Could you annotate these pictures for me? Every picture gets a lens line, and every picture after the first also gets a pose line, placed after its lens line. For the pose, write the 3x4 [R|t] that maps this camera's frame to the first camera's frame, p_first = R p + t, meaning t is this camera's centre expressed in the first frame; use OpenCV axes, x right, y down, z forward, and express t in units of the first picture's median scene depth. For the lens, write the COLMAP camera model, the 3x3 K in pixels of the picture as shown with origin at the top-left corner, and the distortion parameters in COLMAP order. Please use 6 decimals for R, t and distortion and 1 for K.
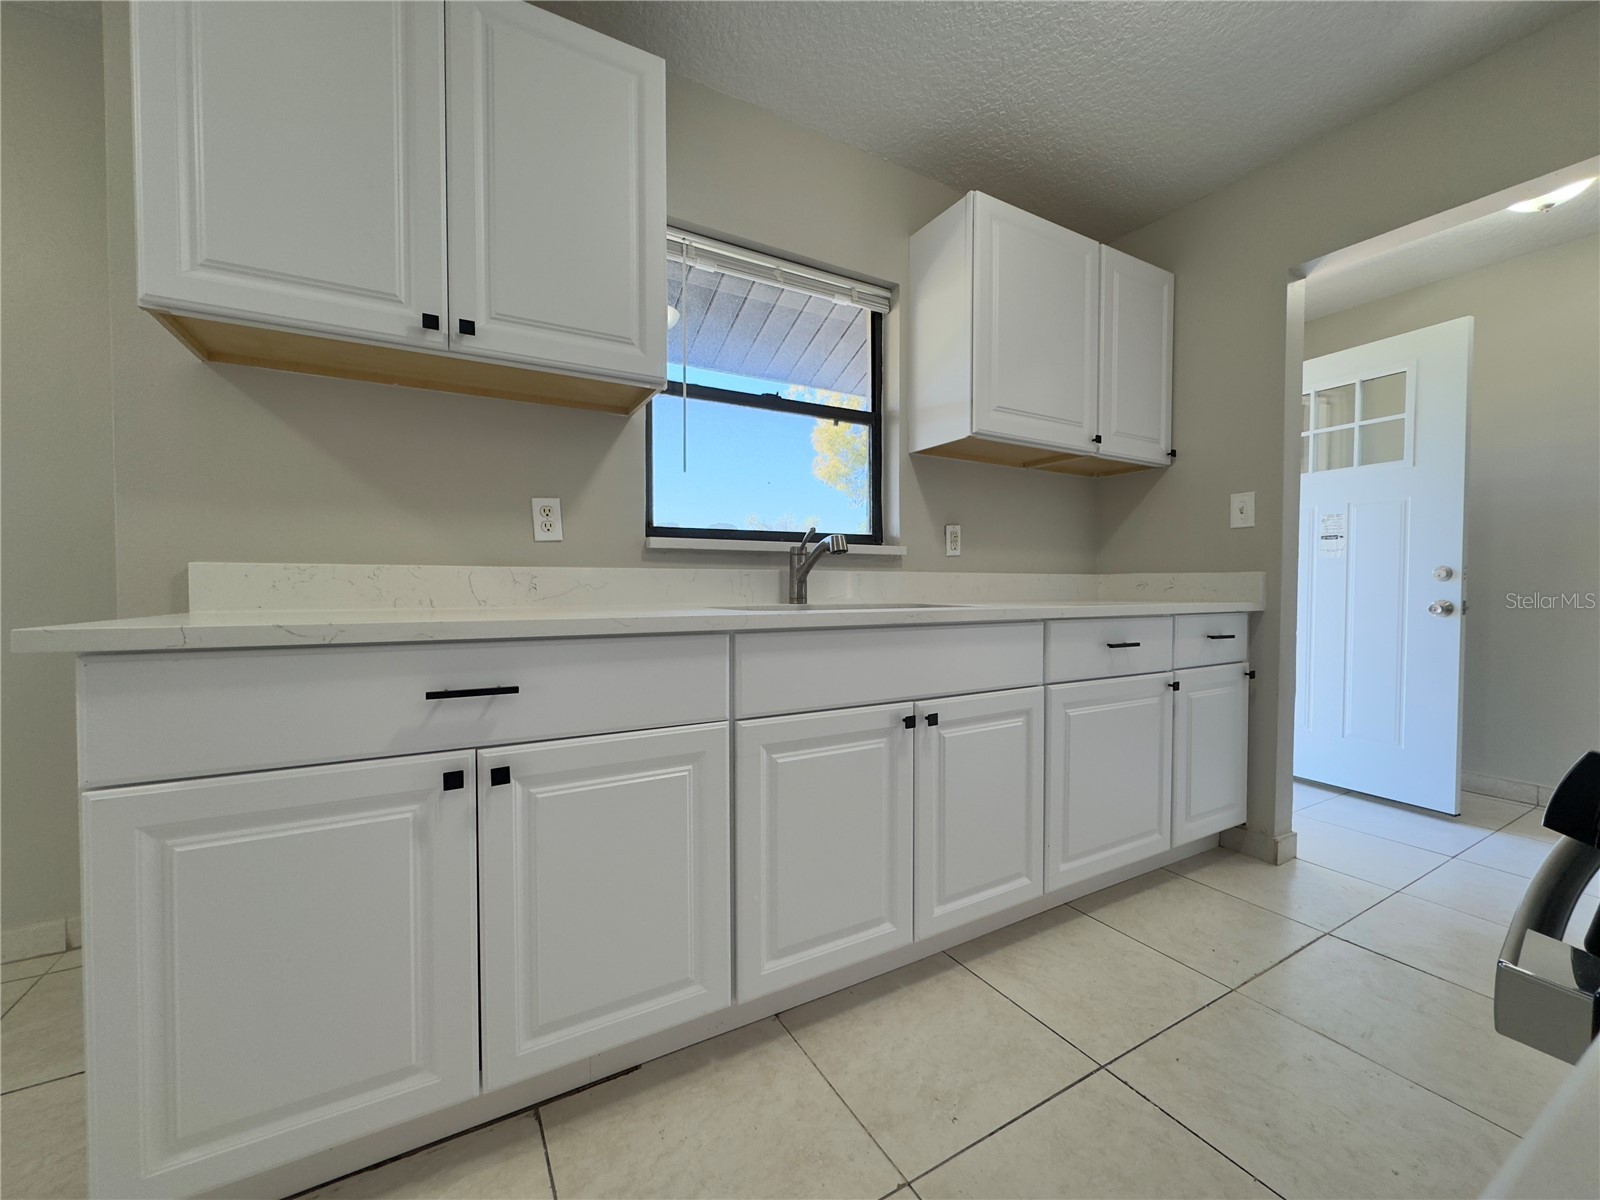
lens RADIAL K [[637.2, 0, 800.0], [0, 637.2, 600.0], [0, 0, 1]] dist [-0.001169, -0.000002]
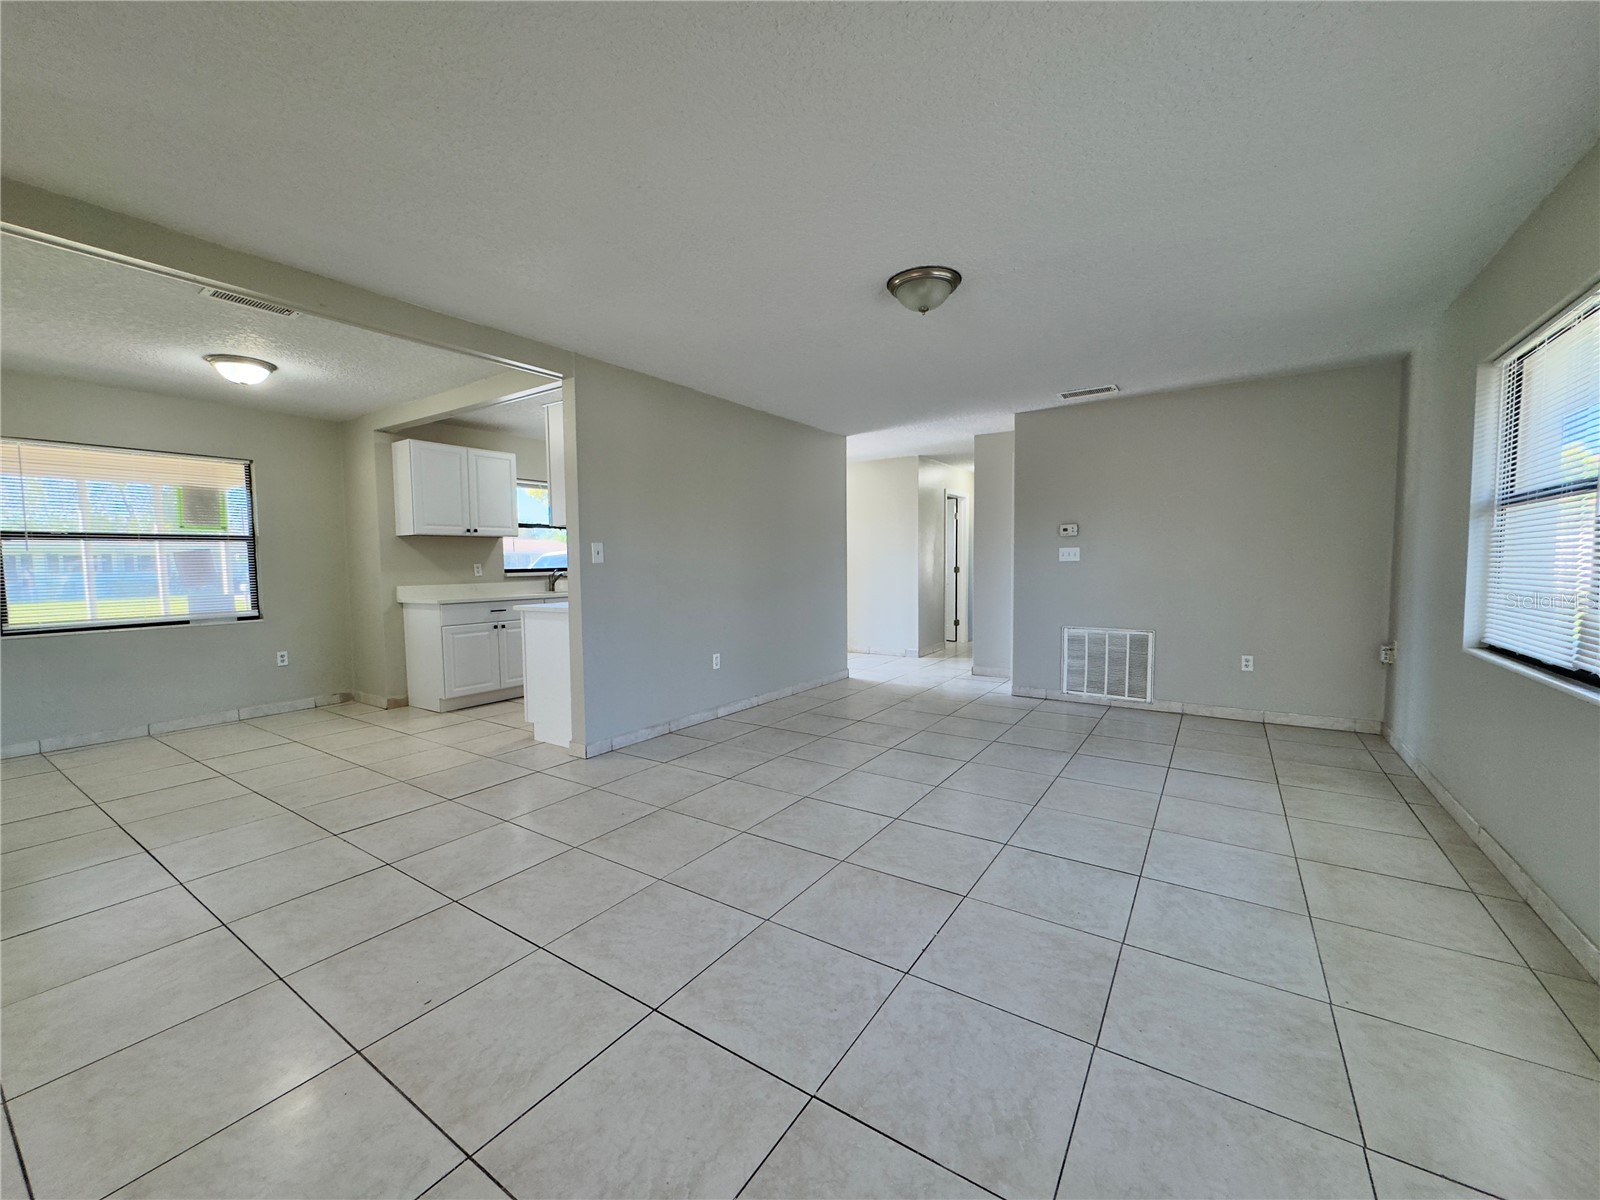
lens RADIAL K [[637.2, 0, 800.0], [0, 637.2, 600.0], [0, 0, 1]] dist [-0.001169, -0.000002]
pose [[0.895901, -0.037793, 0.442642, -0.303886], [0.022929, 0.998981, 0.038884, -0.046179], [-0.443661, -0.024687, 0.895855, -2.446878]]
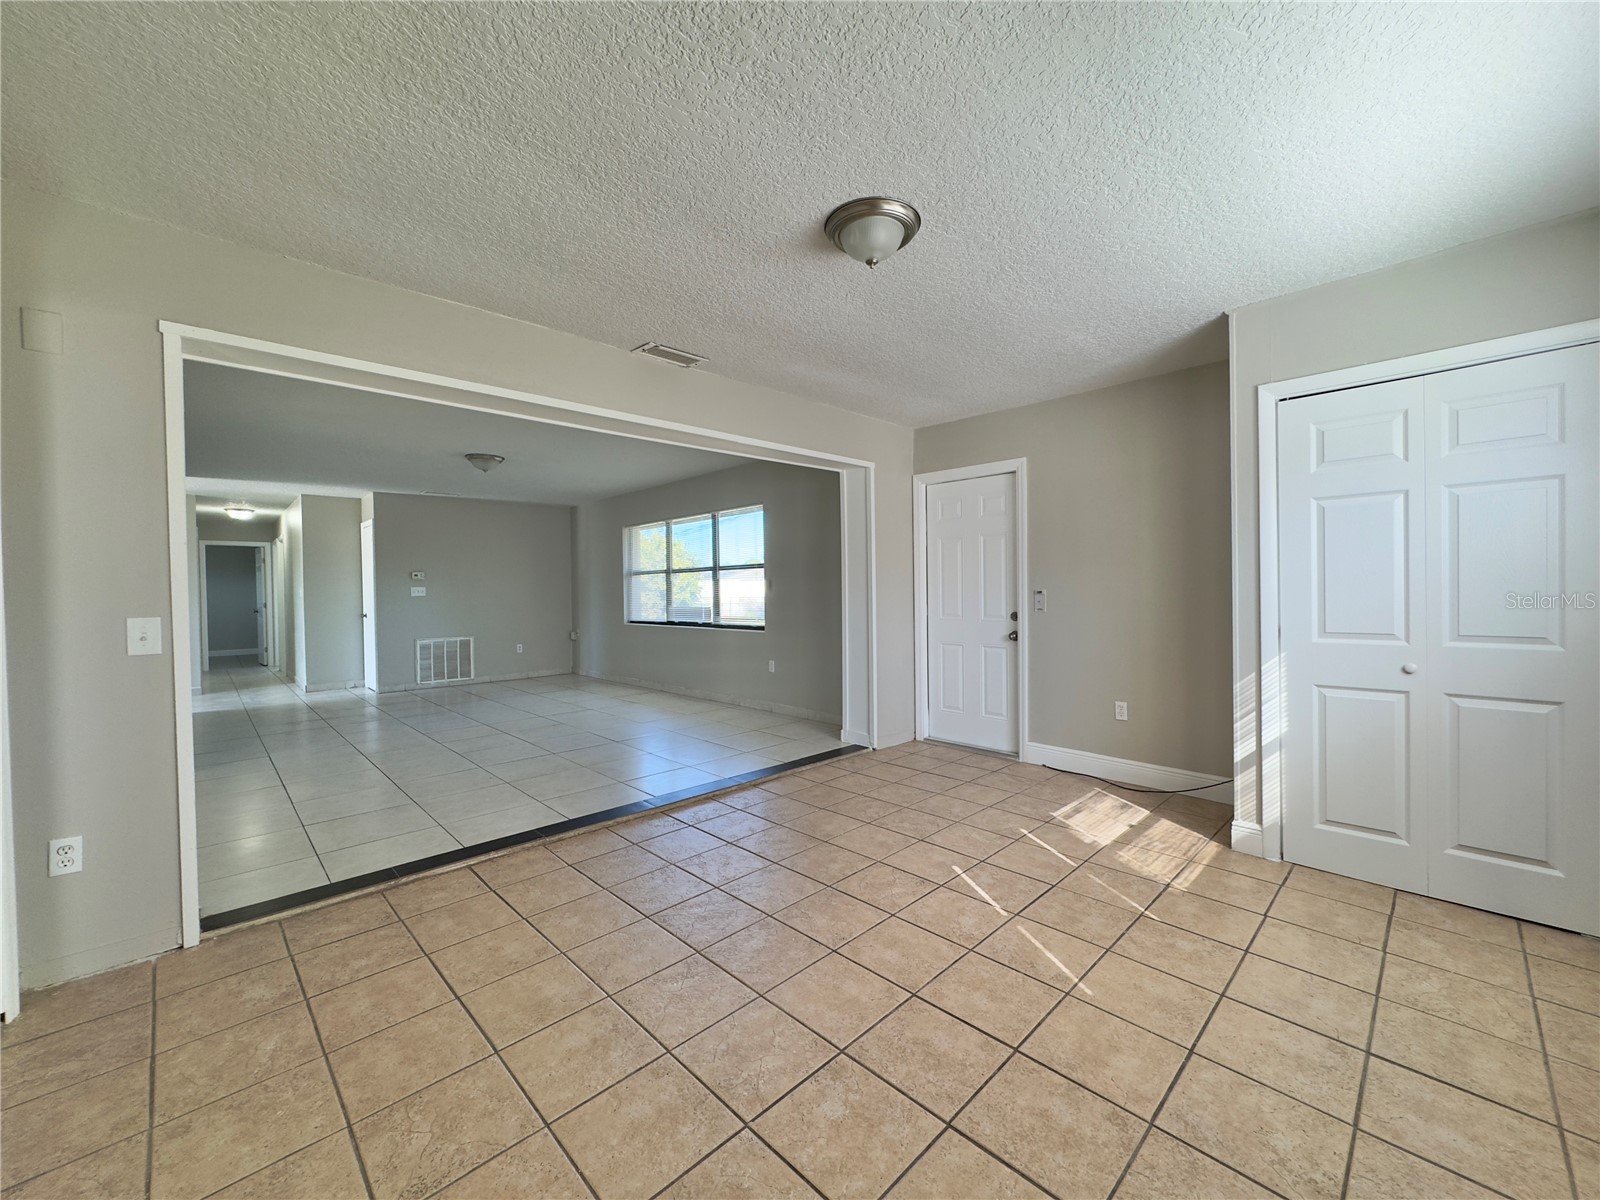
lens RADIAL K [[637.2, 0, 800.0], [0, 637.2, 600.0], [0, 0, 1]] dist [-0.001169, -0.000002]
pose [[-0.231934, -0.016625, 0.972589, -2.596232], [0.040795, 0.998808, 0.026802, -0.063163], [-0.971876, 0.045893, -0.230979, -1.981588]]
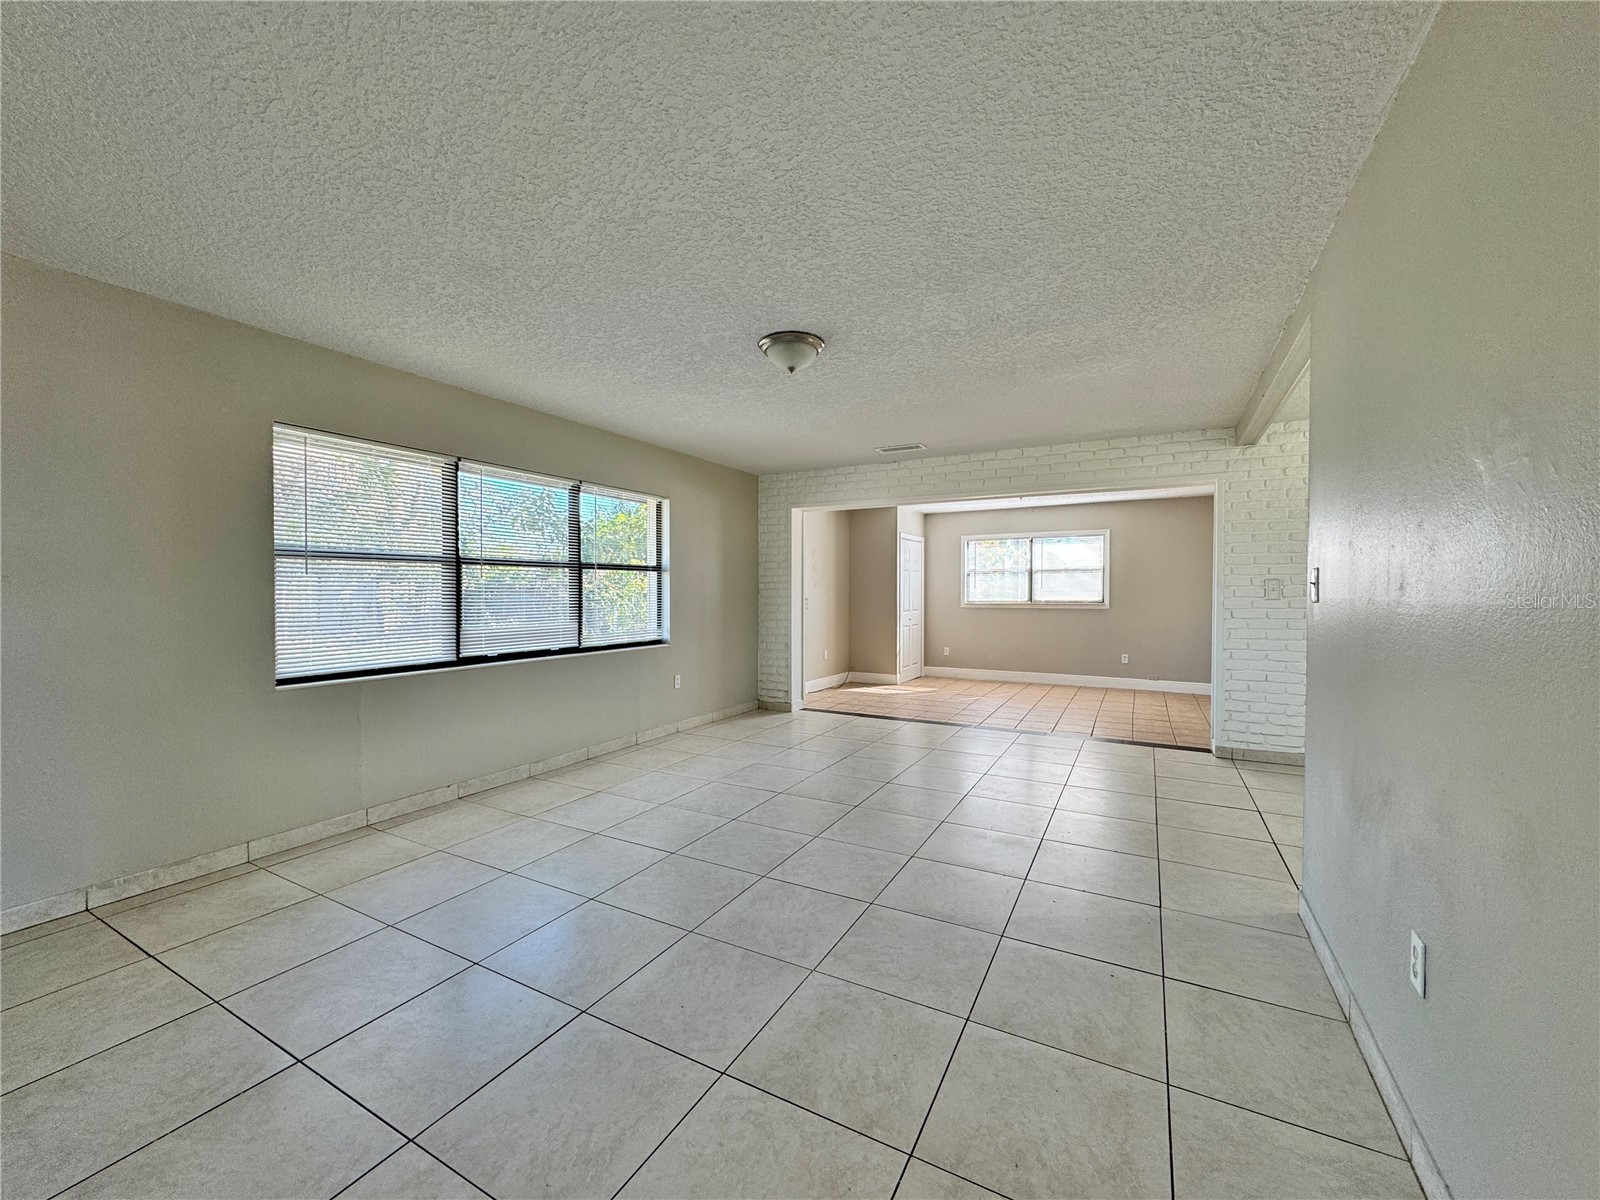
lens RADIAL K [[635.1, 0, 799.9], [0, 635.1, 598.9], [0, 0, 1]] dist [-0.000105, 0.000179]
pose [[-0.853844, 0.004101, -0.520513, 1.381061], [-0.015860, 0.999300, 0.033891, -0.128981], [0.520288, 0.037193, -0.853181, 0.059363]]
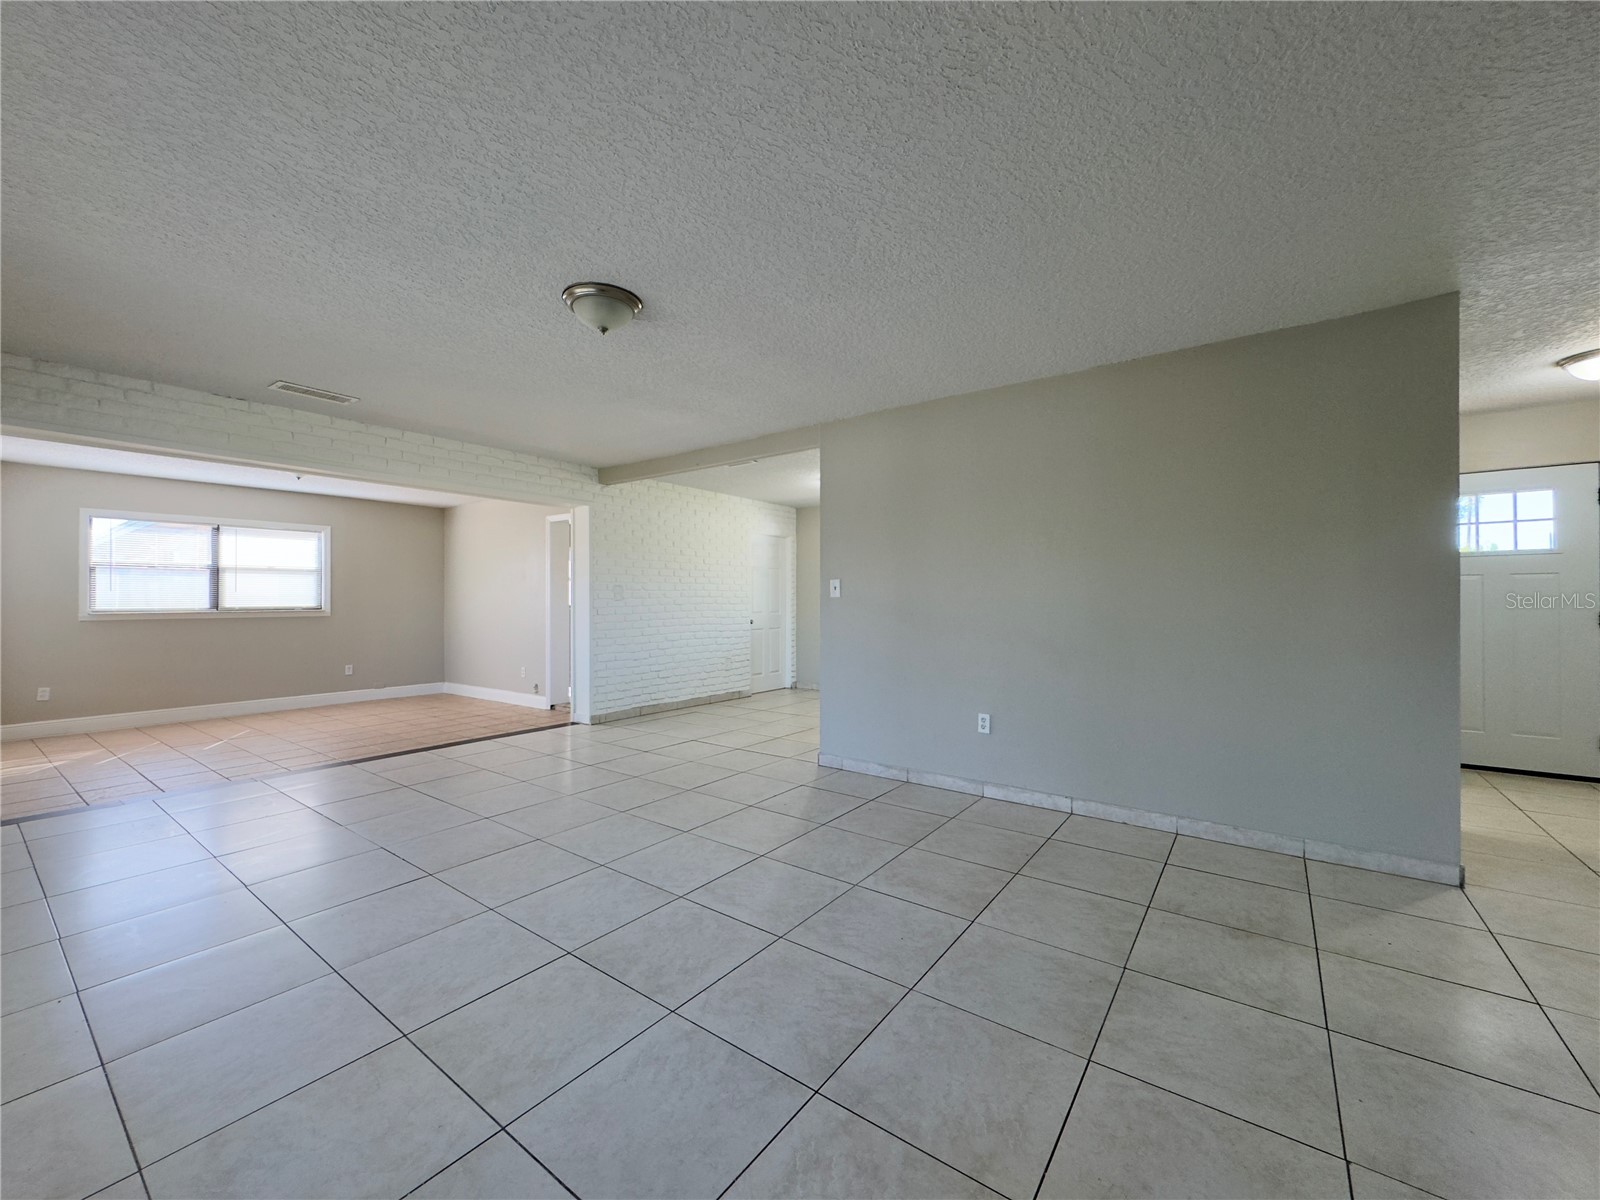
lens RADIAL K [[637.2, 0, 800.0], [0, 637.2, 600.0], [0, 0, 1]] dist [-0.001169, -0.000002]
pose [[0.401103, -0.003412, -0.916027, 1.980449], [-0.022222, 0.999663, -0.013454, -0.056951], [0.915763, 0.025753, 0.400892, -1.426058]]
